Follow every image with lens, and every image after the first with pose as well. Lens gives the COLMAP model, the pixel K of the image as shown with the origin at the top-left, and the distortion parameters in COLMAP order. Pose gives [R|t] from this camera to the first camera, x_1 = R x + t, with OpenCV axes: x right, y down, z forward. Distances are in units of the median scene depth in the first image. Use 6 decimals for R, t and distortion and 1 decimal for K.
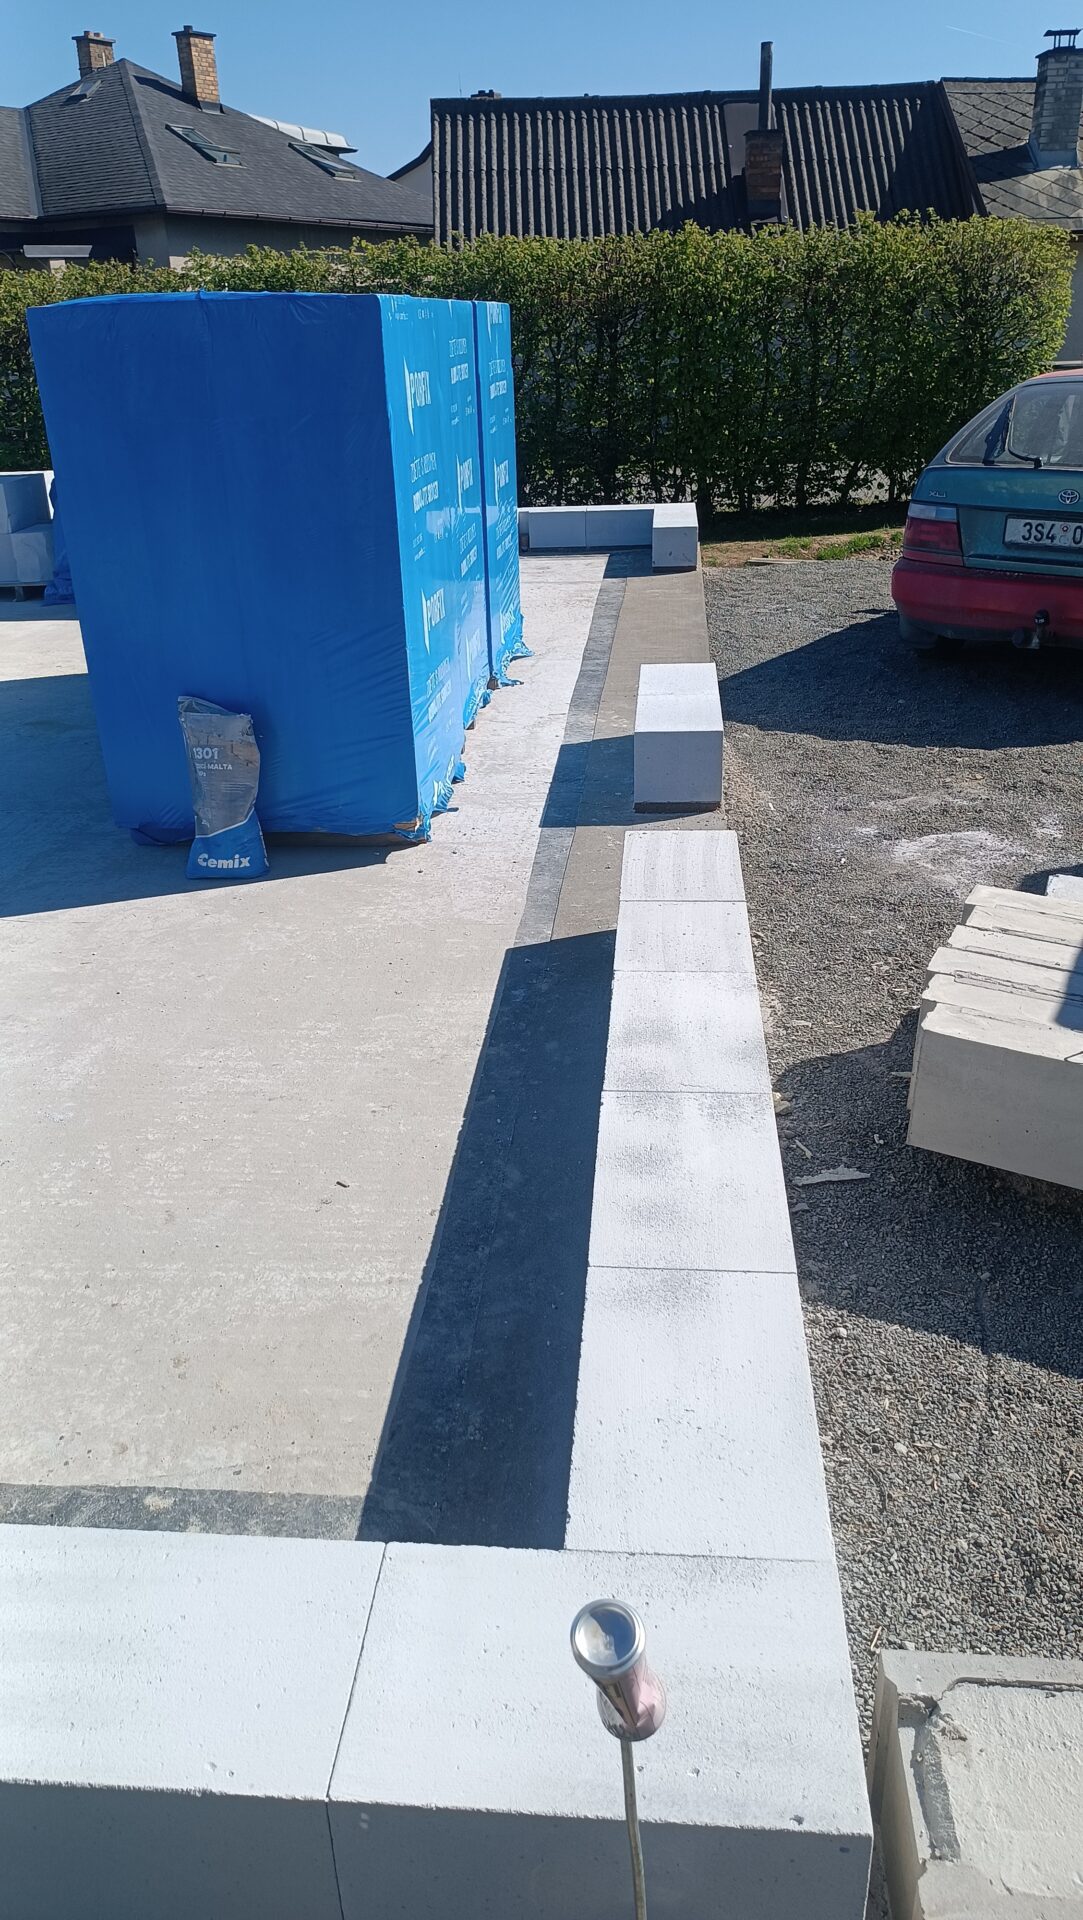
lens RADIAL K [[1333.3, 0, 517.6], [0, 1333.3, 963.5], [0, 0, 1]] dist [0.080801, -0.141939]
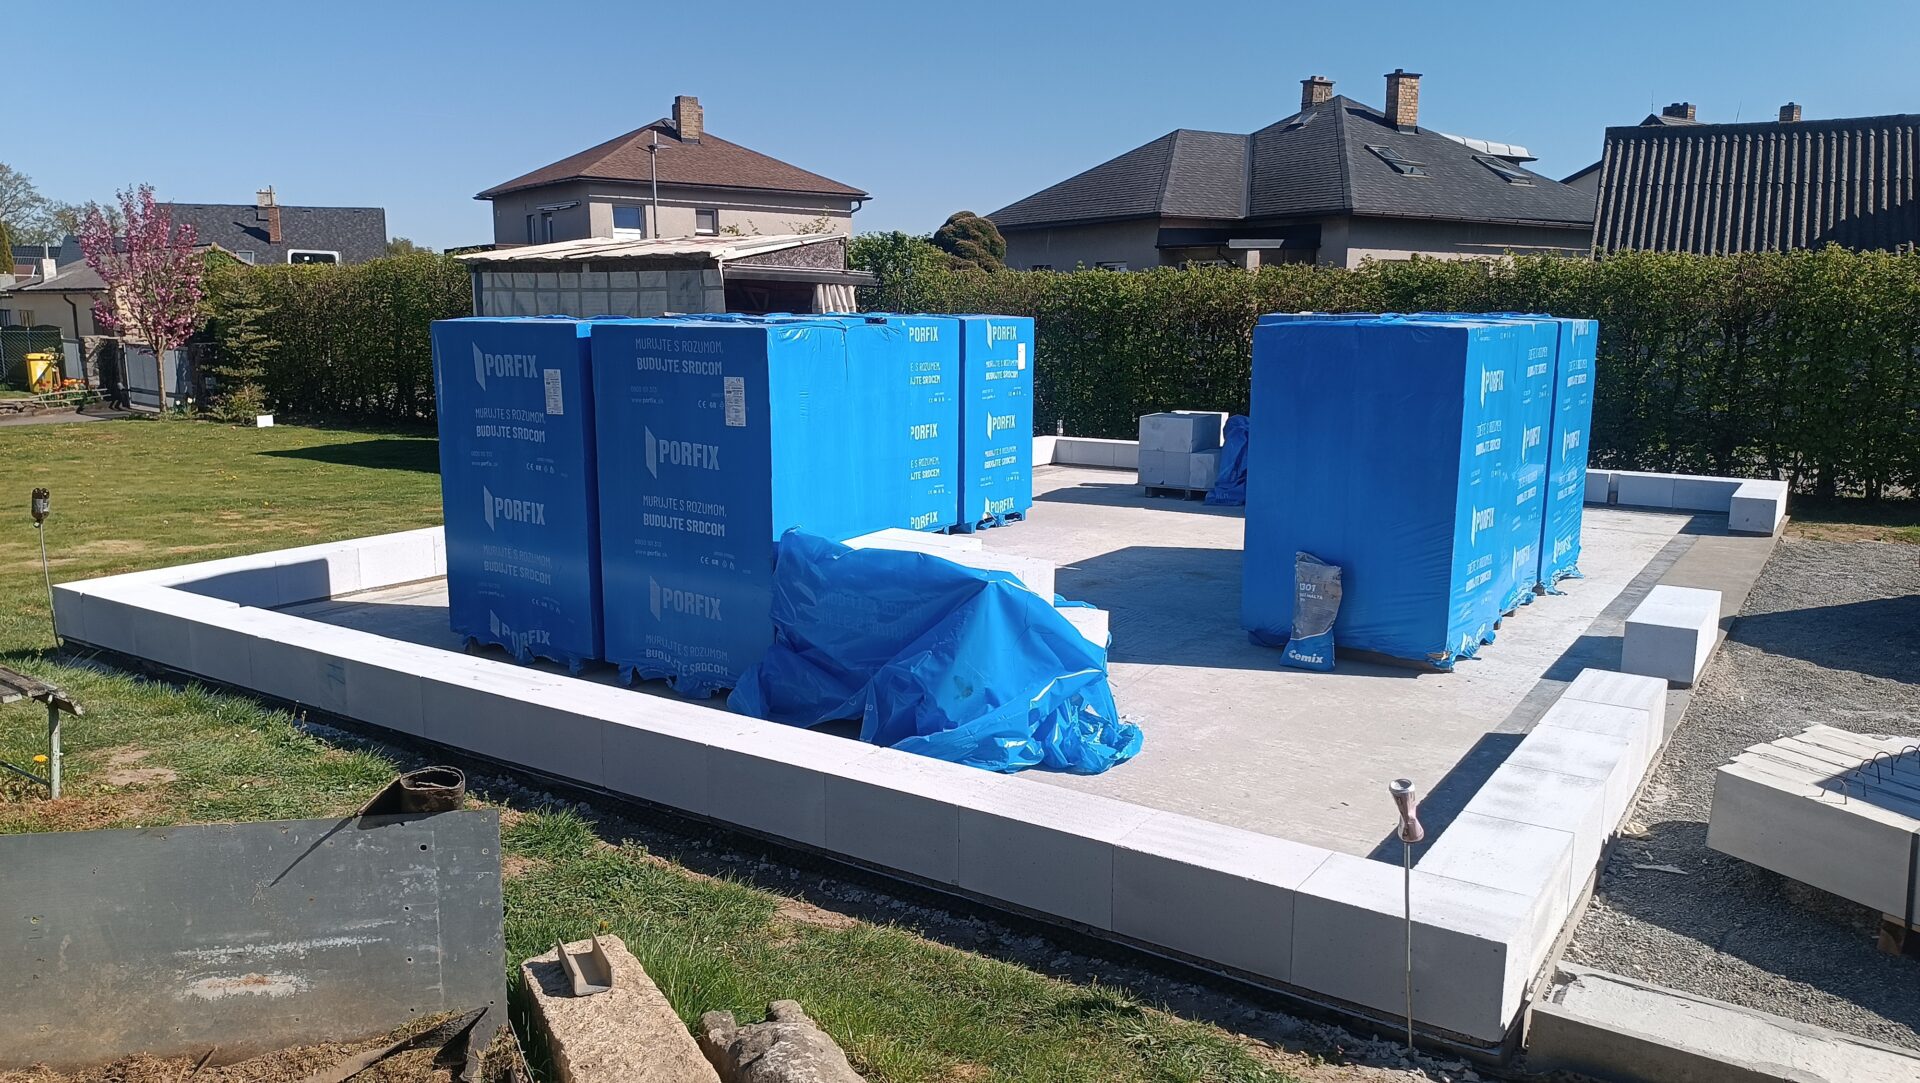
lens RADIAL K [[1333.3, 0, 958.8], [0, 1333.3, 566.6], [0, 0, 1]] dist [0.080801, -0.141939]
pose [[0.877933, 0.127518, -0.461490, 0.043768], [-0.233438, 0.955556, -0.180052, 0.066525], [0.418020, 0.265803, 0.868682, -0.182277]]
